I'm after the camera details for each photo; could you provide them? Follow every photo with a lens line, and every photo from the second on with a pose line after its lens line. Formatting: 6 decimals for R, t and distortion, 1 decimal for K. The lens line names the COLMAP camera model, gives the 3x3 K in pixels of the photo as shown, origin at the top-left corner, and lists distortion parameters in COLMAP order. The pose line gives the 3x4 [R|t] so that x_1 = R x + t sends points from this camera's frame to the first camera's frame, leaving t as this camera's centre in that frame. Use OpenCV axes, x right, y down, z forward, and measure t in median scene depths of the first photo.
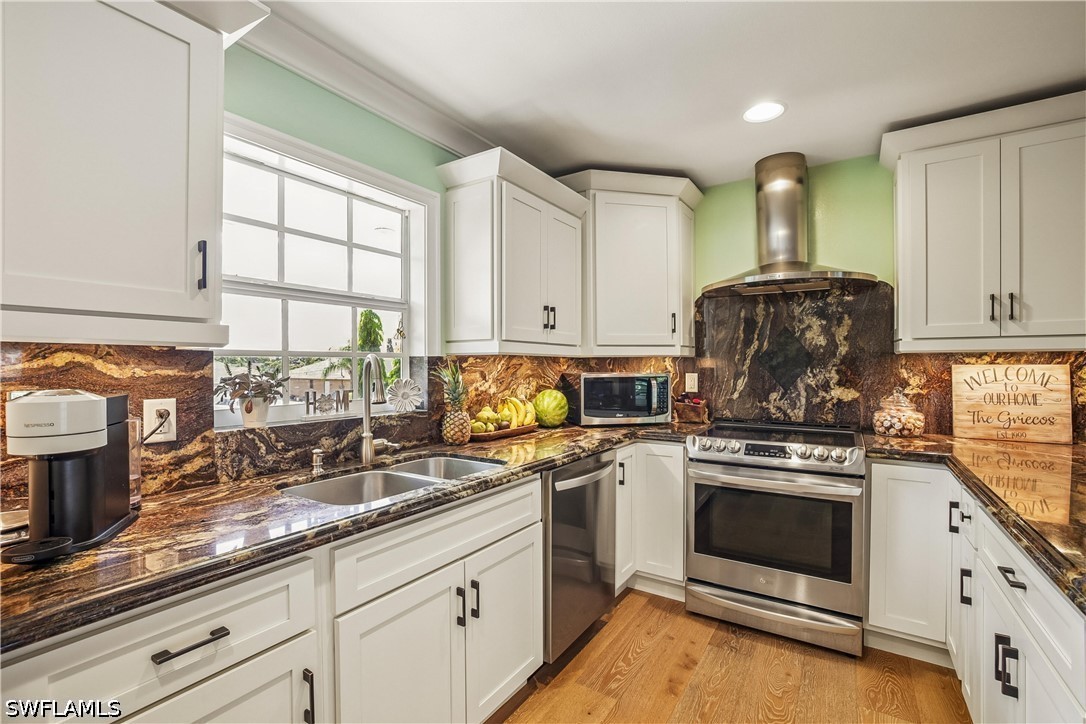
lens RADIAL K [[471.8, 0, 541.1], [0, 471.8, 364.4], [0, 0, 1]] dist [-0.024323, 0.000728]
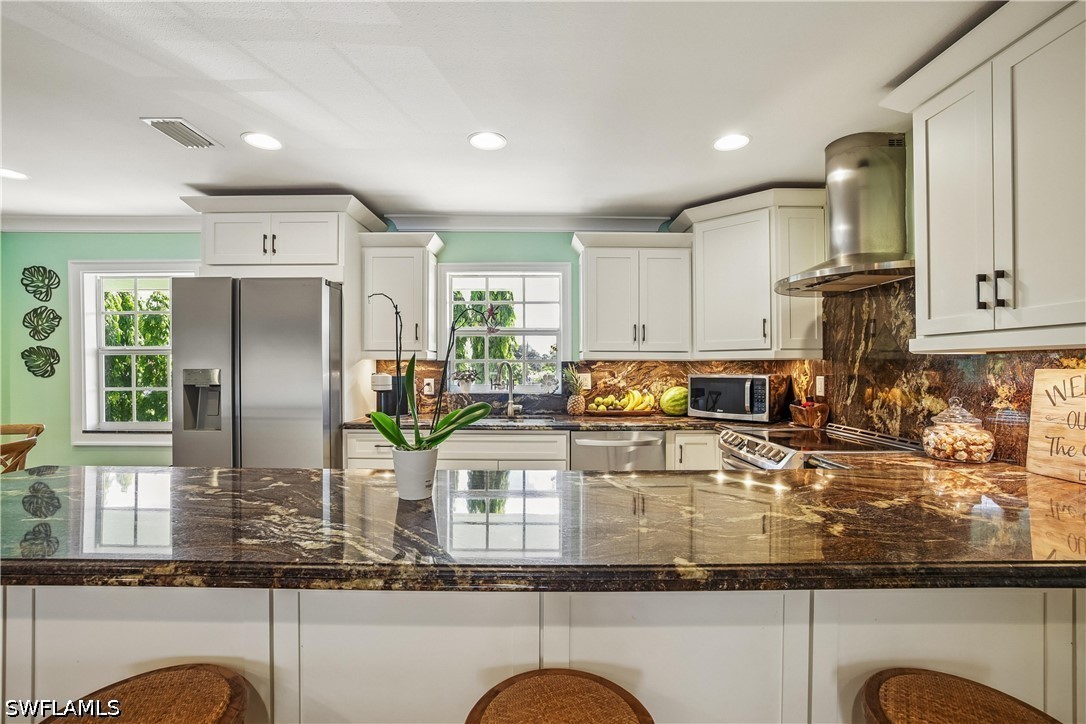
lens RADIAL K [[471.8, 0, 546.9], [0, 471.8, 365.0], [0, 0, 1]] dist [-0.024323, 0.000728]
pose [[0.568031, 0.000482, -0.823007, 0.946913], [-0.001825, 0.999998, -0.000675, -0.002939], [0.823005, 0.001886, 0.568031, -0.003774]]
